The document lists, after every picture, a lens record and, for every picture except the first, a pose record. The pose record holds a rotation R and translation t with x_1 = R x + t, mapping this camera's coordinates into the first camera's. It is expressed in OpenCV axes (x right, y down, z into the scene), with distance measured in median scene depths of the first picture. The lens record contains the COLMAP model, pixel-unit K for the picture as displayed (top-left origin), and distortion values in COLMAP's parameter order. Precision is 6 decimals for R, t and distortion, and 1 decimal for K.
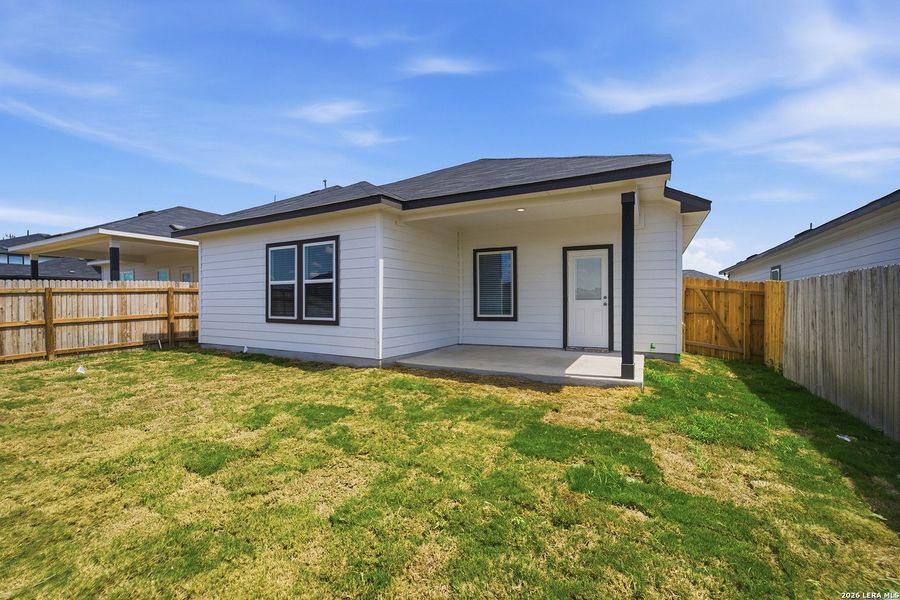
lens RADIAL K [[380.2, 0, 450.3], [0, 380.2, 302.6], [0, 0, 1]] dist [-0.003992, -0.000149]
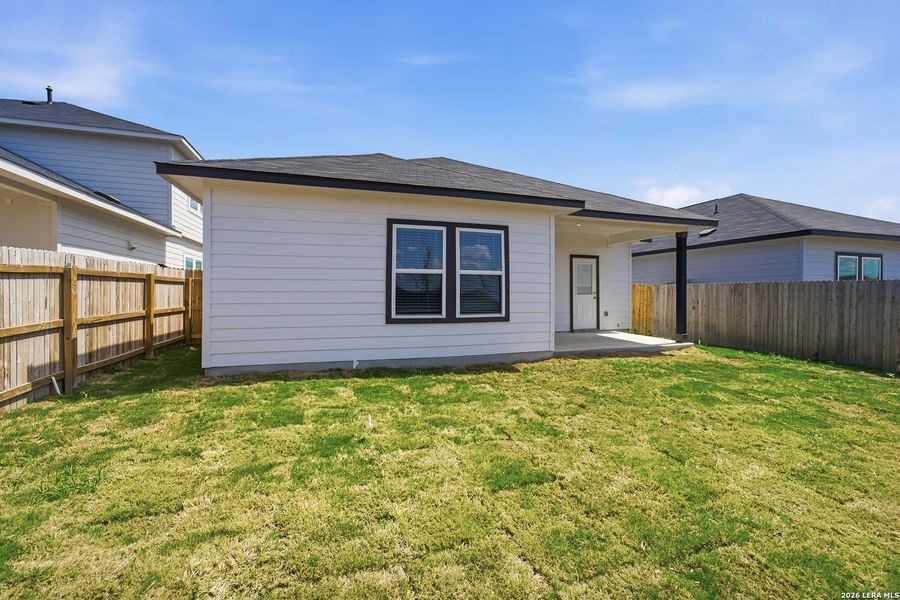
lens RADIAL K [[380.2, 0, 449.4], [0, 380.2, 295.7], [0, 0, 1]] dist [-0.003992, -0.000149]
pose [[0.690291, 0.000452, 0.723531, -0.967395], [-0.002867, 0.999994, 0.002111, -0.004845], [-0.723526, -0.003531, 0.690288, 0.409732]]
